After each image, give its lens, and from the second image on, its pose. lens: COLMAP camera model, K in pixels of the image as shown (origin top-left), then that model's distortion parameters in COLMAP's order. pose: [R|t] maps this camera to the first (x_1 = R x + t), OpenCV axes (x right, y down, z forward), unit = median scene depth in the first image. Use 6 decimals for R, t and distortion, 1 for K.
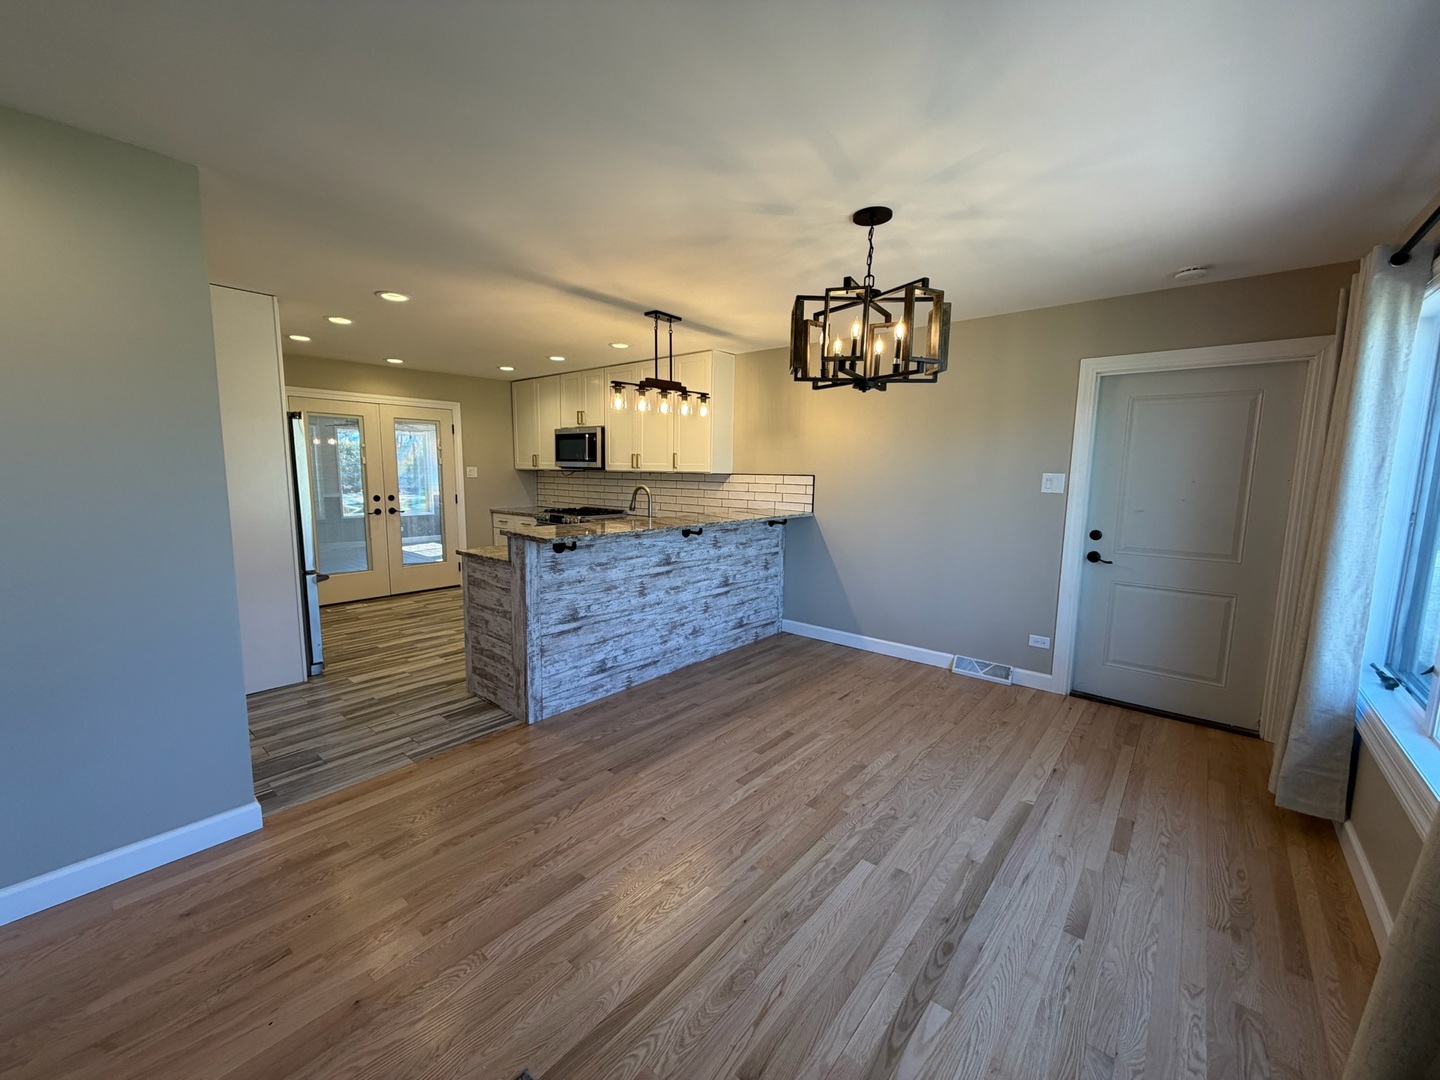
lens RADIAL K [[571.6, 0, 716.8], [0, 571.6, 539.3], [0, 0, 1]] dist [-0.000139, 0.000180]
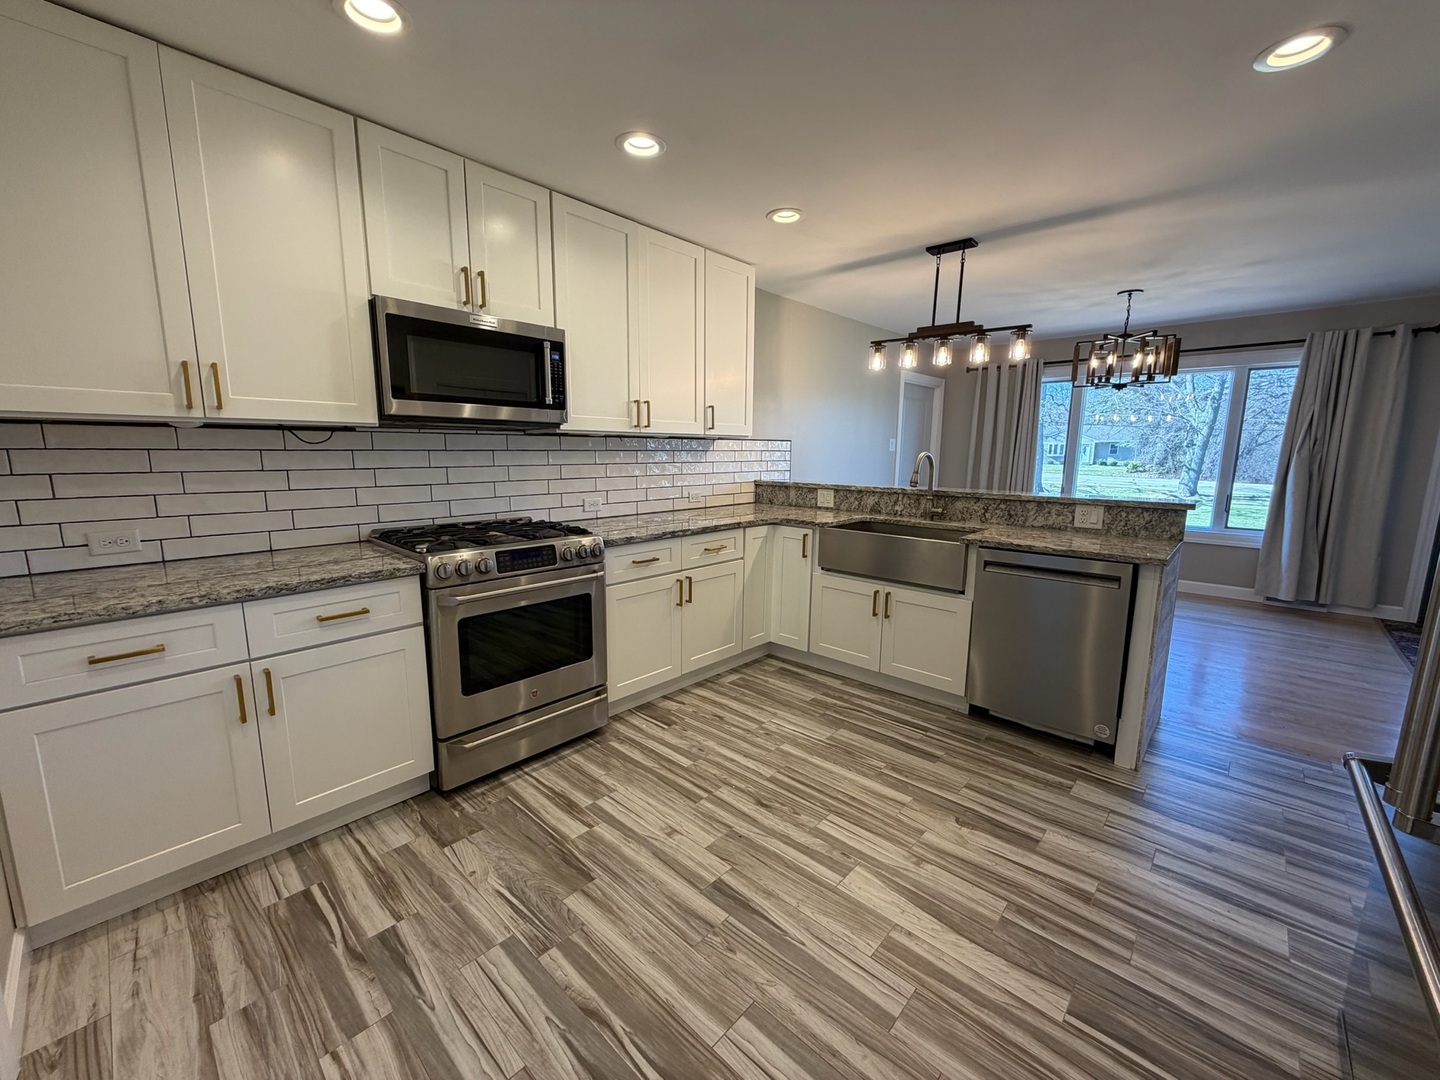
lens RADIAL K [[571.6, 0, 715.6], [0, 571.6, 536.6], [0, 0, 1]] dist [-0.000139, 0.000180]
pose [[0.052224, -0.163227, 0.985205, -1.094767], [0.118503, 0.980594, 0.156181, -0.159273], [-0.991579, 0.108593, 0.070553, 1.448349]]
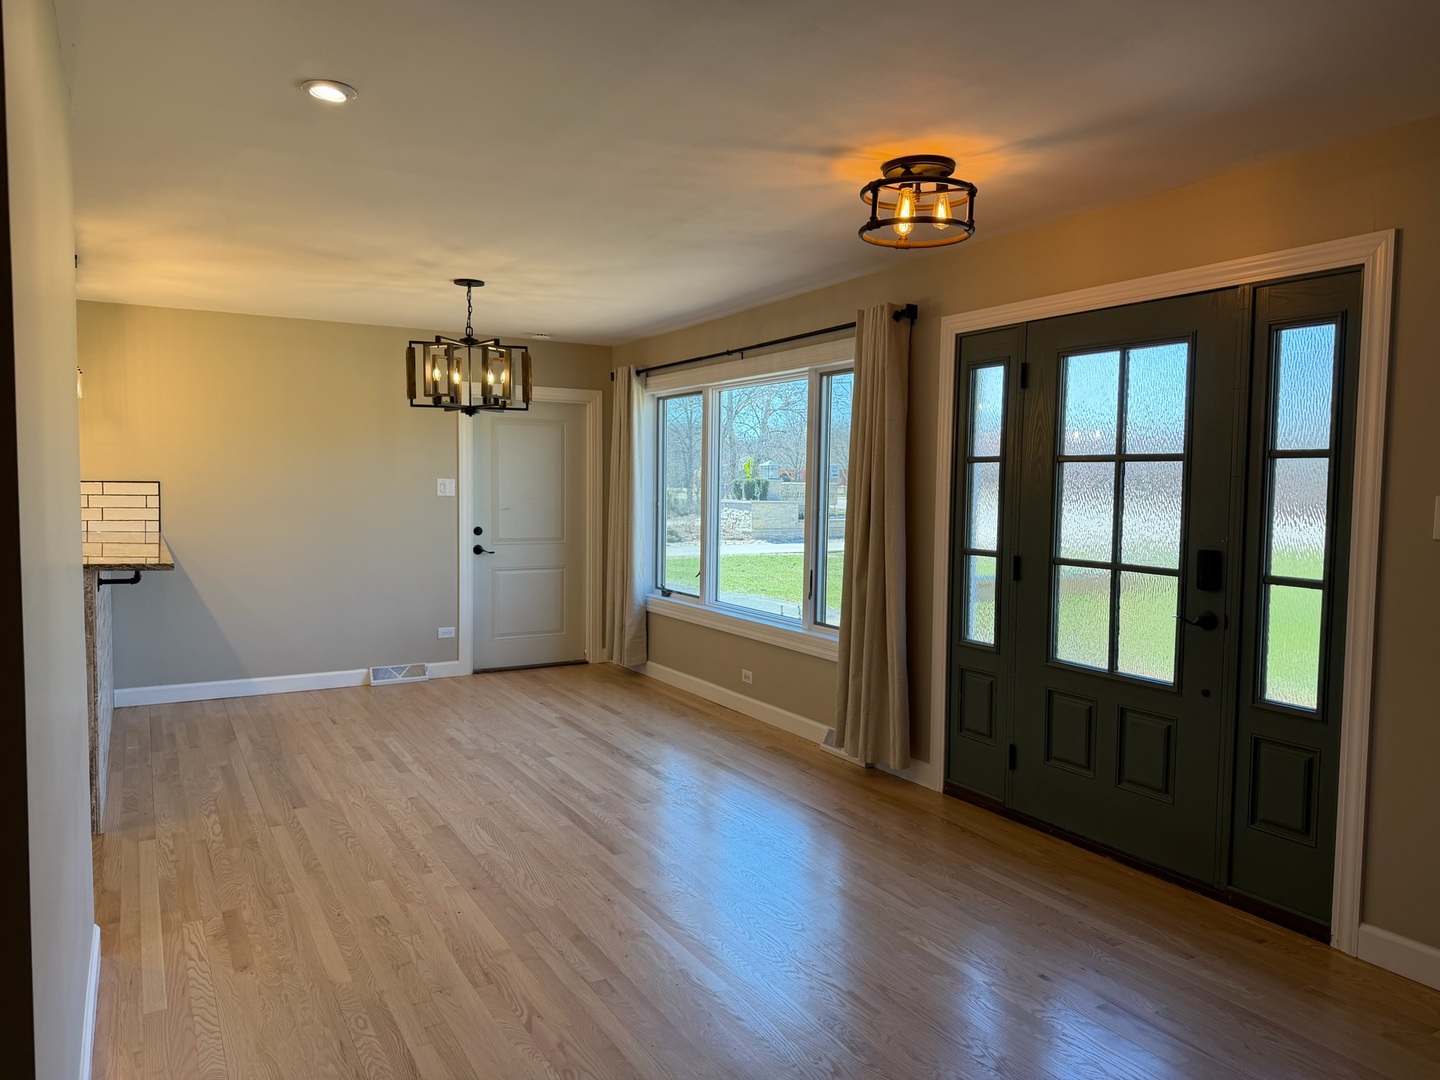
lens RADIAL K [[1001.6, 0, 724.5], [0, 1001.6, 539.0], [0, 0, 1]] dist [0.007889, -0.001770]
pose [[0.331948, -0.060897, 0.941330, -1.103328], [0.109222, 0.993683, 0.025768, 0.011287], [-0.936953, 0.094260, 0.336503, -0.162160]]
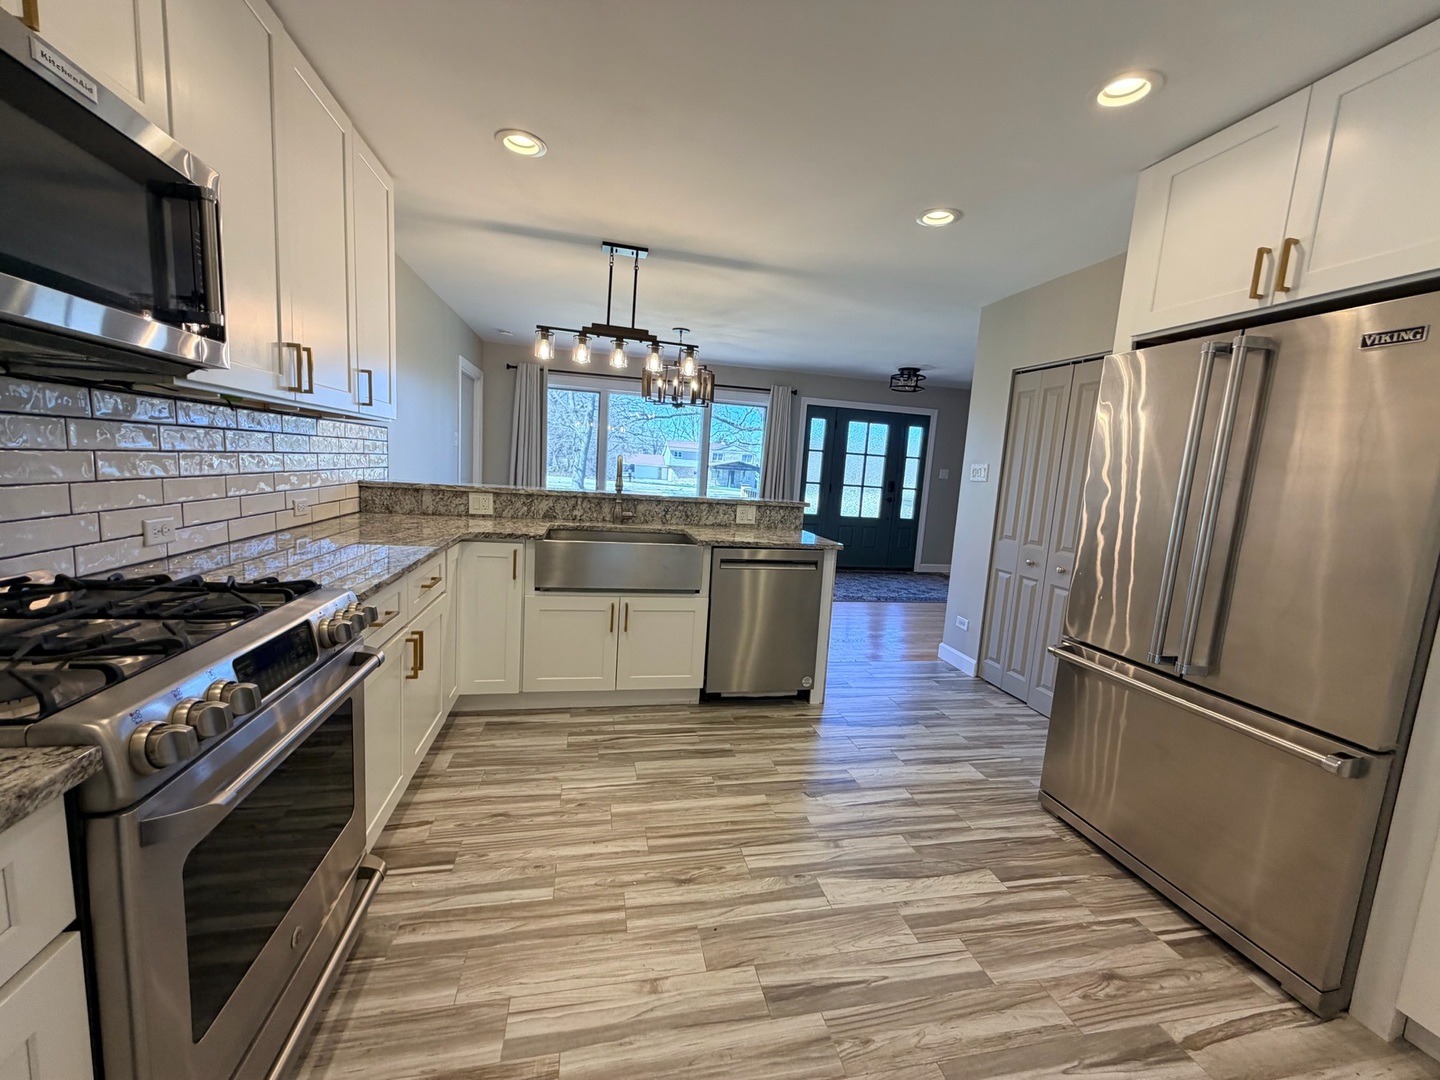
lens RADIAL K [[571.6, 0, 713.8], [0, 571.6, 537.9], [0, 0, 1]] dist [-0.000139, 0.000180]
pose [[-0.784604, -0.139215, 0.604166, -0.824656], [0.005521, 0.972857, 0.231341, -0.189072], [-0.619973, 0.184846, -0.762539, 1.780761]]
